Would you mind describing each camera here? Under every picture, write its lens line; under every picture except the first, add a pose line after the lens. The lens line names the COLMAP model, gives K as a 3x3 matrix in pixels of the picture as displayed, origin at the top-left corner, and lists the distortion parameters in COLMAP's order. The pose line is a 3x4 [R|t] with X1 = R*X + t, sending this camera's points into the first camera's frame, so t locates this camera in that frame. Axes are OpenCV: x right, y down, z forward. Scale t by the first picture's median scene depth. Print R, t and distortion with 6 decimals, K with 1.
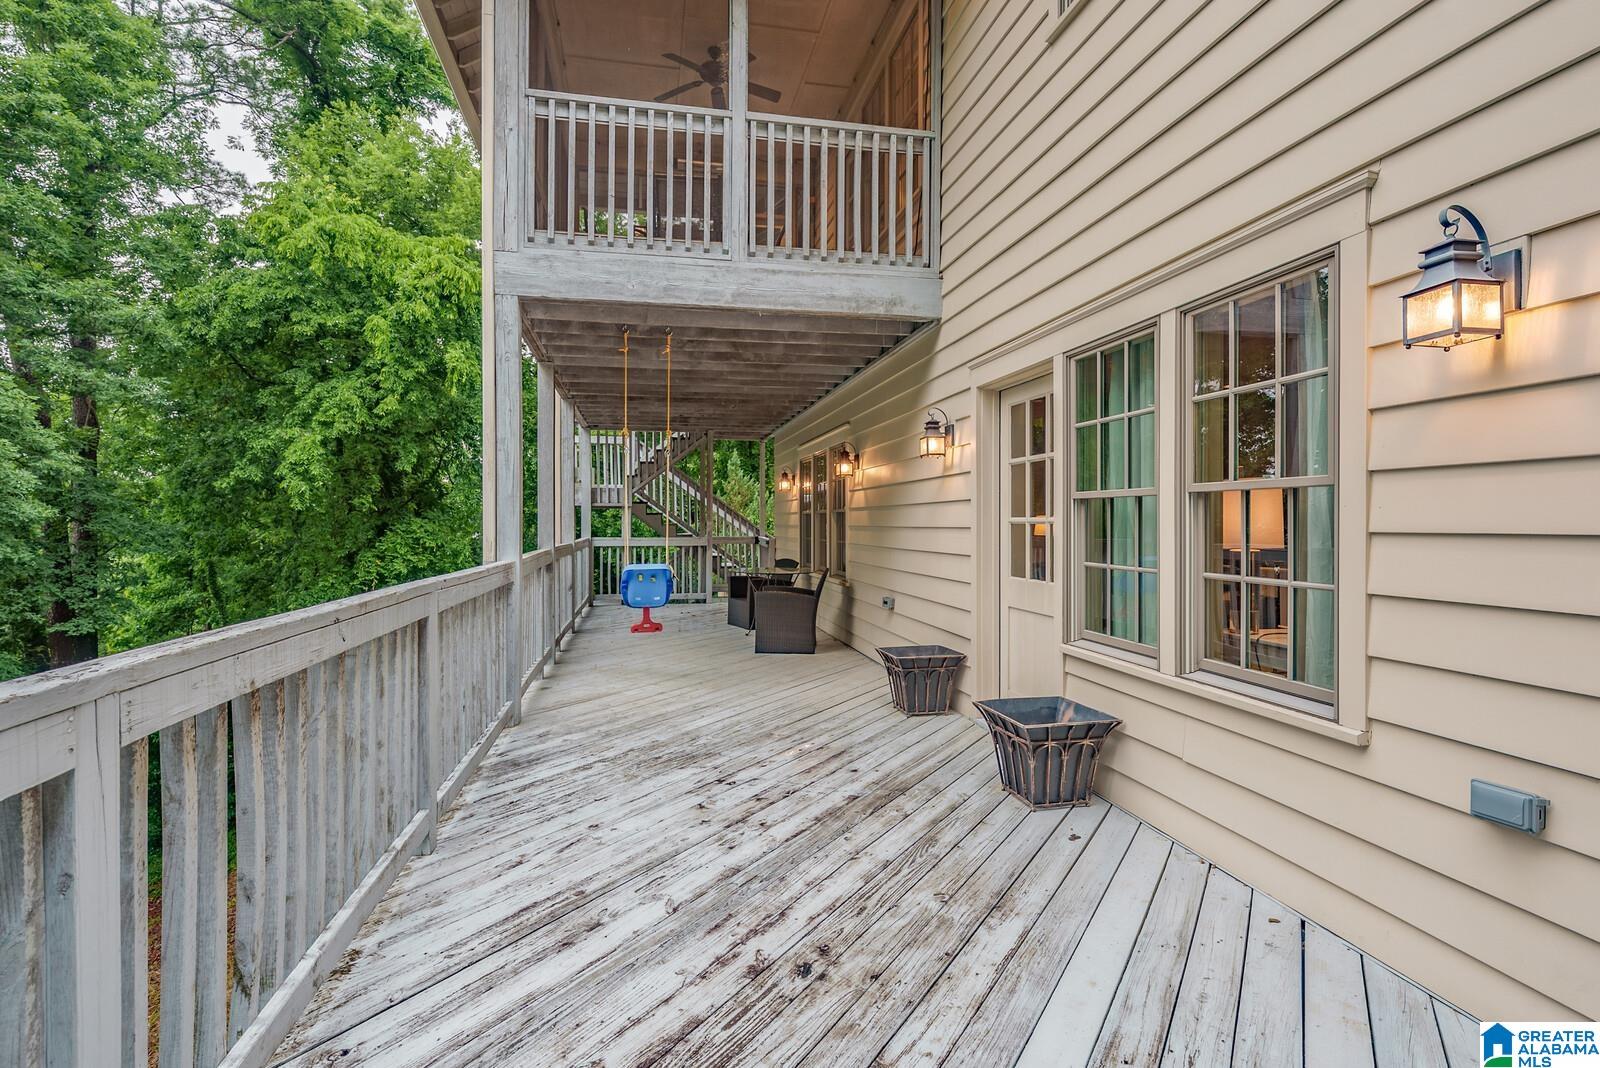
lens RADIAL K [[751.4, 0, 800.9], [0, 751.4, 524.9], [0, 0, 1]] dist [0.001354, 0.000481]
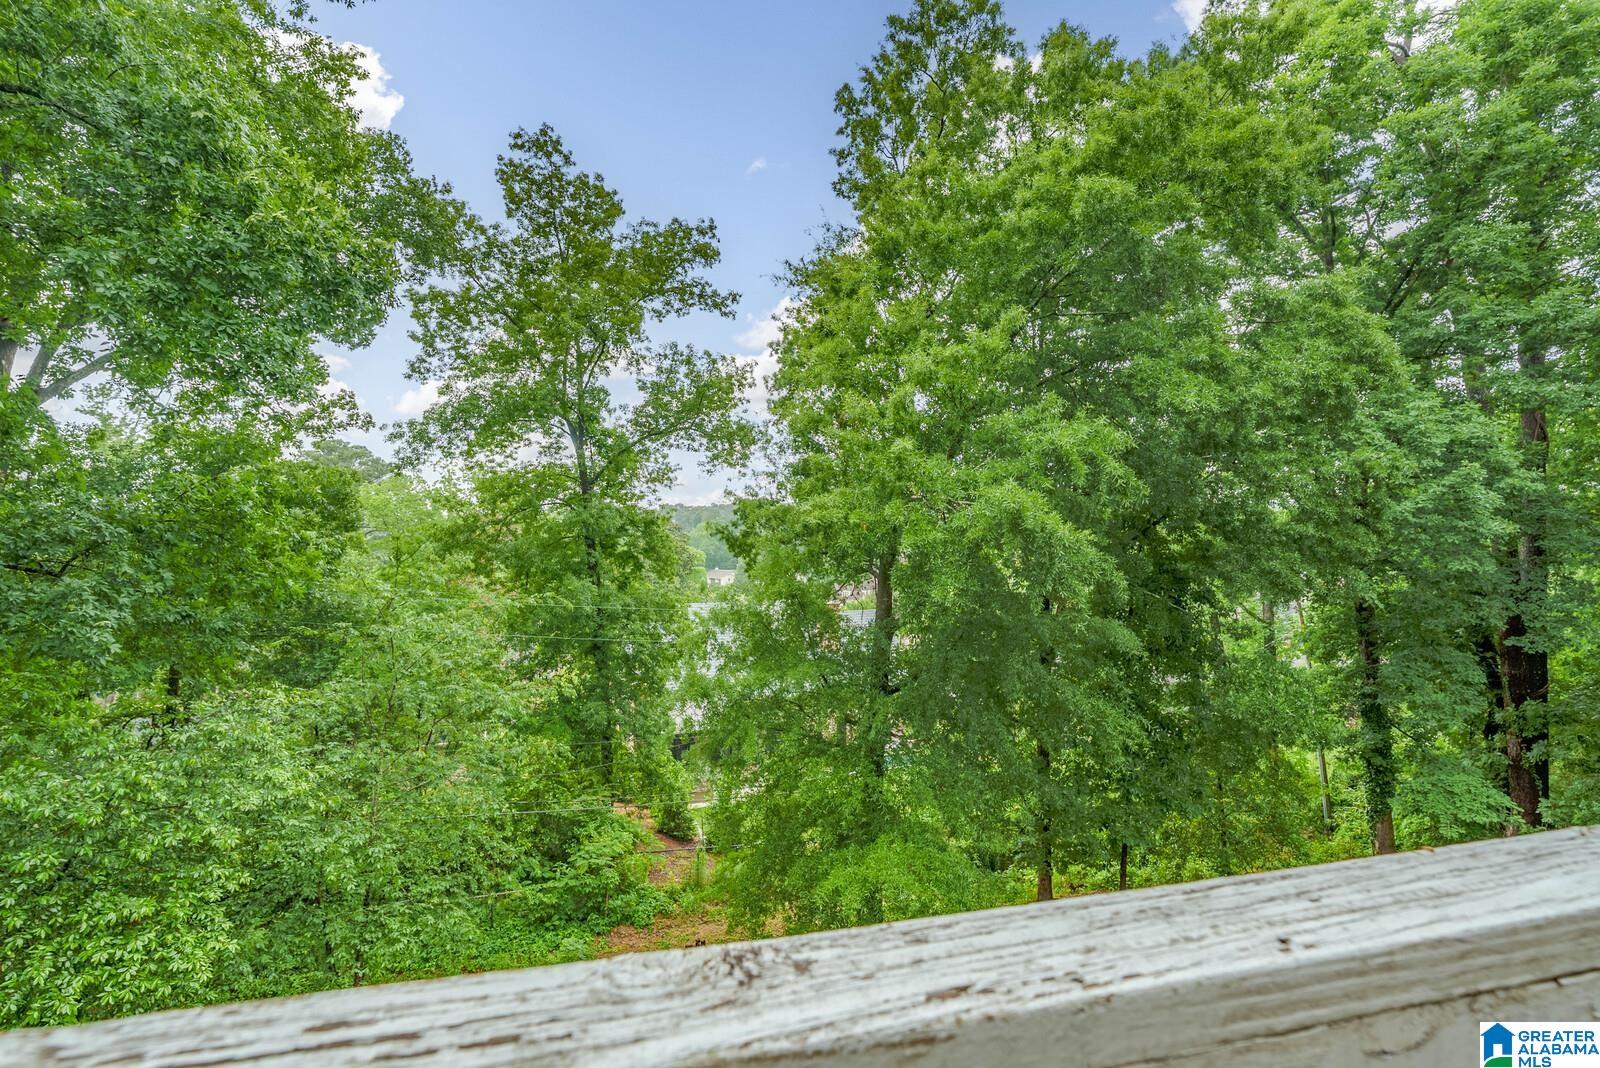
lens RADIAL K [[714.4, 0, 803.2], [0, 714.4, 539.5], [0, 0, 1]] dist [0.000752, -0.000226]
pose [[0.031766, 0.007126, -0.999470, -0.034390], [-0.007186, 0.999950, 0.006901, 0.000966], [0.999470, 0.006963, 0.031815, -0.009225]]
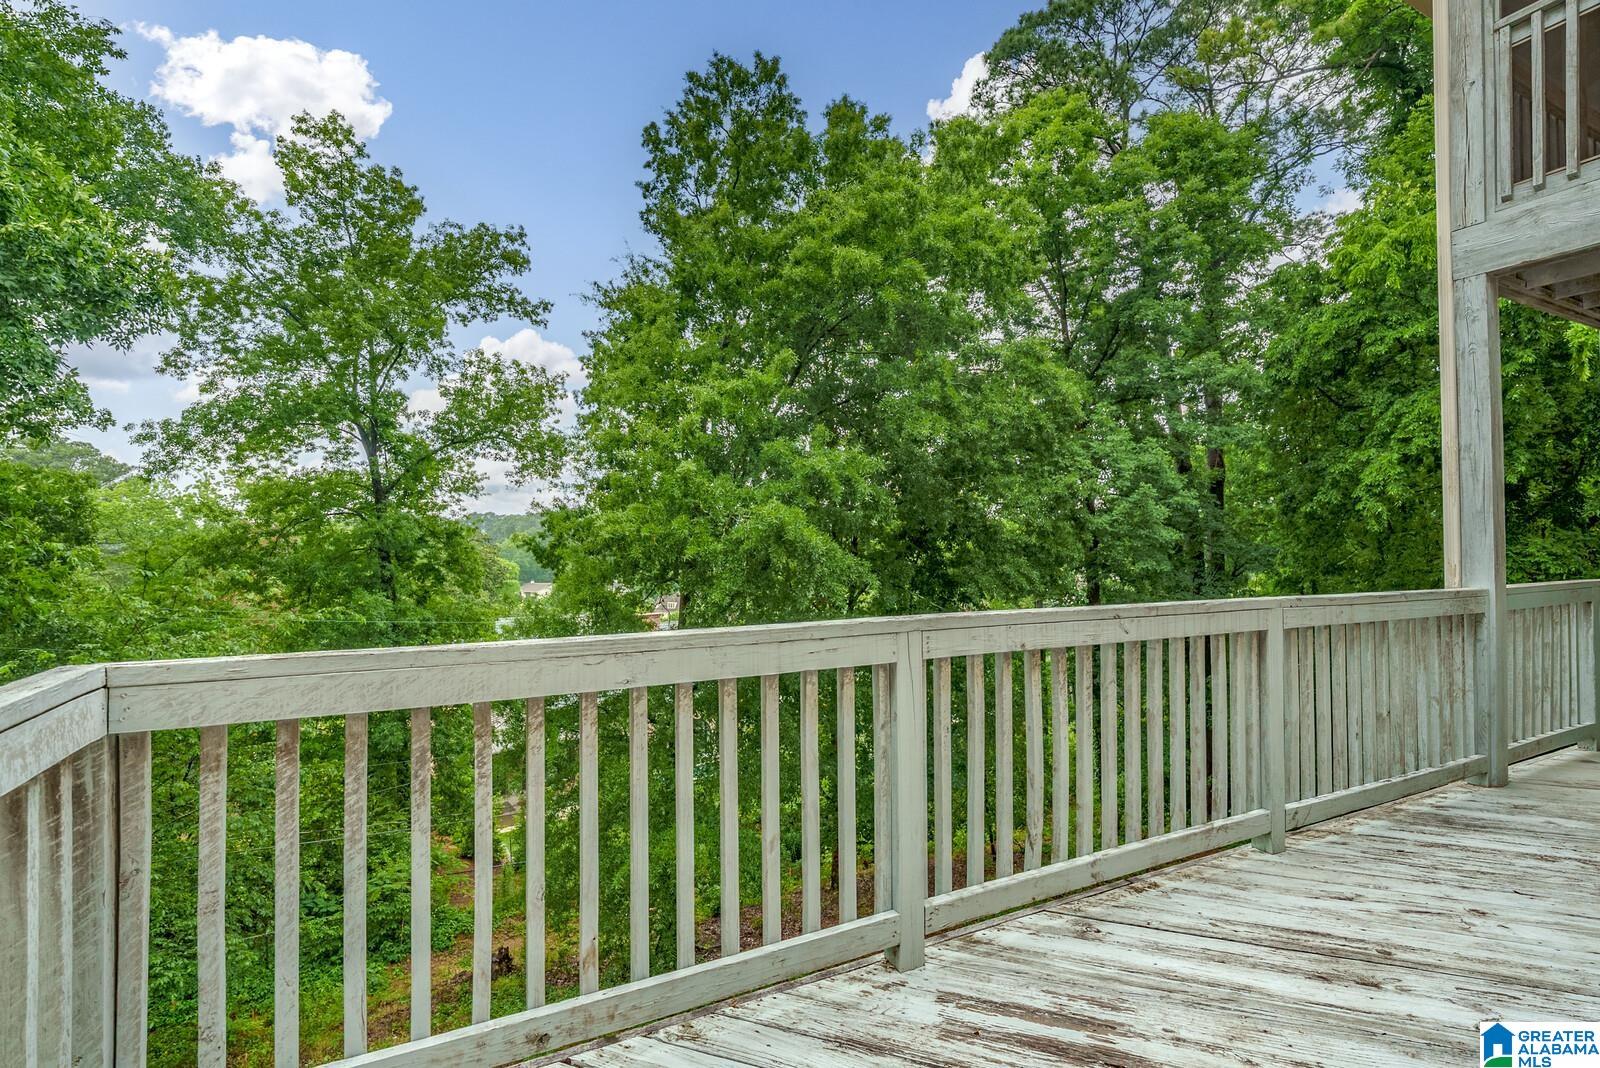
lens RADIAL K [[730.3, 0, 800.0], [0, 730.3, 534.0], [0, 0, 1]] dist [-0.003513, 0.001168]
pose [[0.257487, -0.014600, -0.966172, 0.067502], [-0.001796, 0.999877, -0.015588, 0.000287], [0.966280, 0.005749, 0.257429, 0.016442]]
